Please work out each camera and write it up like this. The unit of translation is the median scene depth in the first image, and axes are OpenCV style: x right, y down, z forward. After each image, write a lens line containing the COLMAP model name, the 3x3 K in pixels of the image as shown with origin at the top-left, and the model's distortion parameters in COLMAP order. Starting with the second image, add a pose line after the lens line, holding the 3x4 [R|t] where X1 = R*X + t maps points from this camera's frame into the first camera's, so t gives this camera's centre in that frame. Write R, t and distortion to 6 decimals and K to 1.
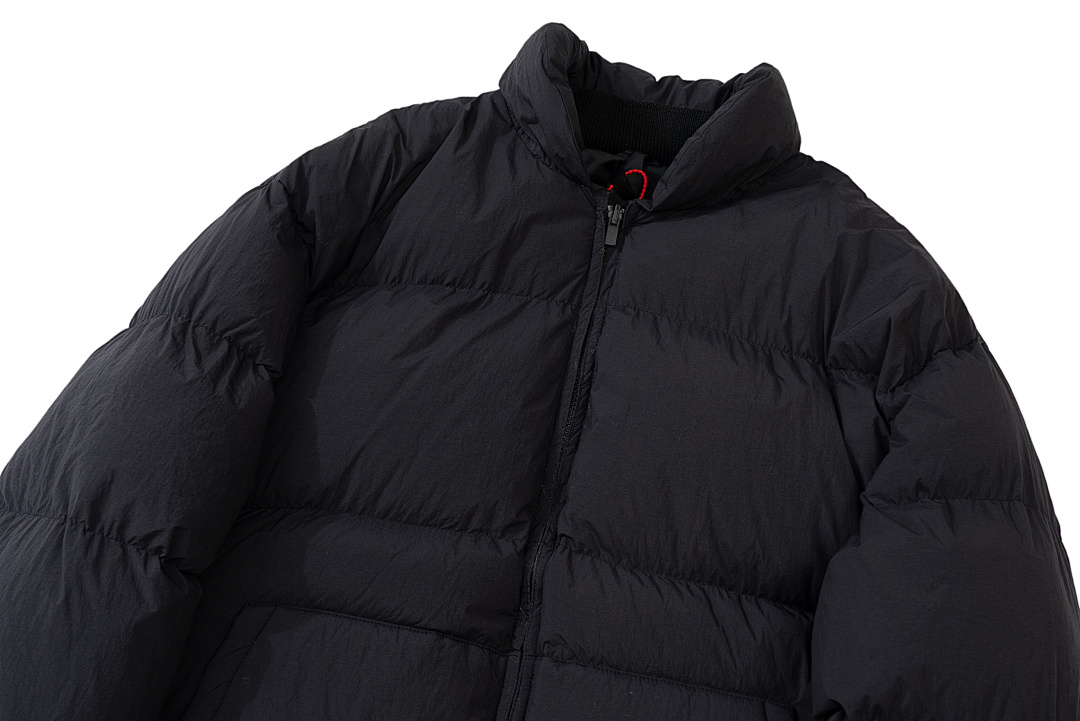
lens RADIAL K [[1413.1, 0, 540.6], [0, 1413.1, 362.1], [0, 0, 1]] dist [0.001665, 0.000000]
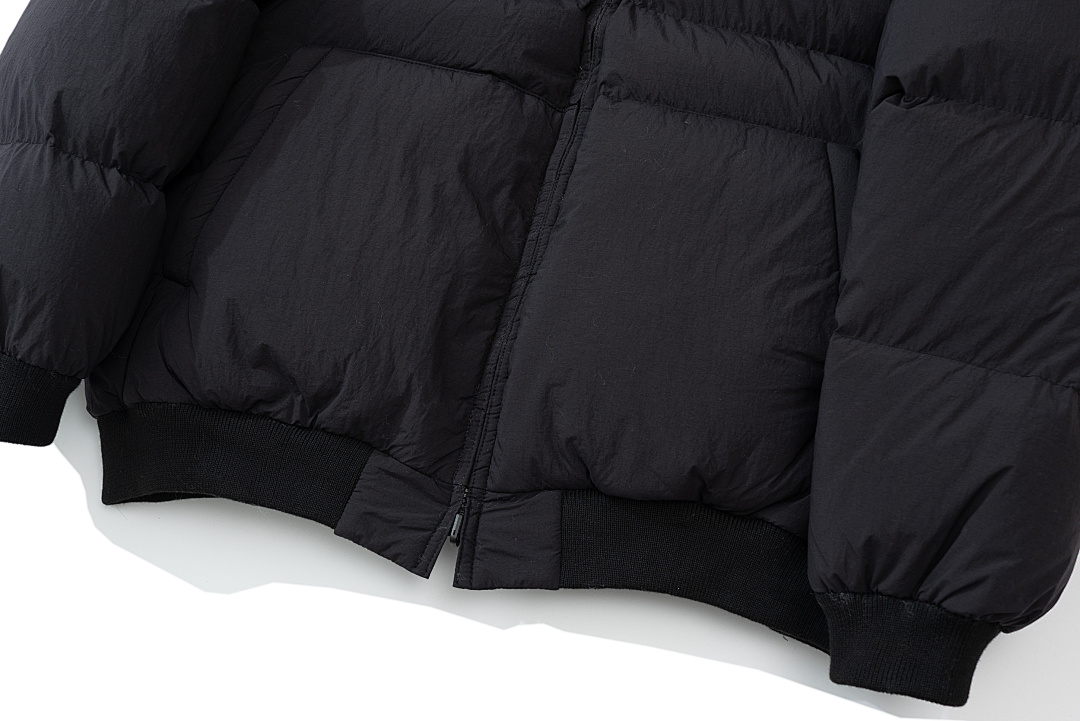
lens RADIAL K [[1575.5, 0, 538.4], [0, 1575.5, 360.3], [0, 0, 1]] dist [0.021306, 0.000000]
pose [[0.994333, 0.045345, -0.096152, 0.072028], [-0.050129, 0.997592, -0.047931, 0.437938], [0.093747, 0.052479, 0.994212, -0.069712]]
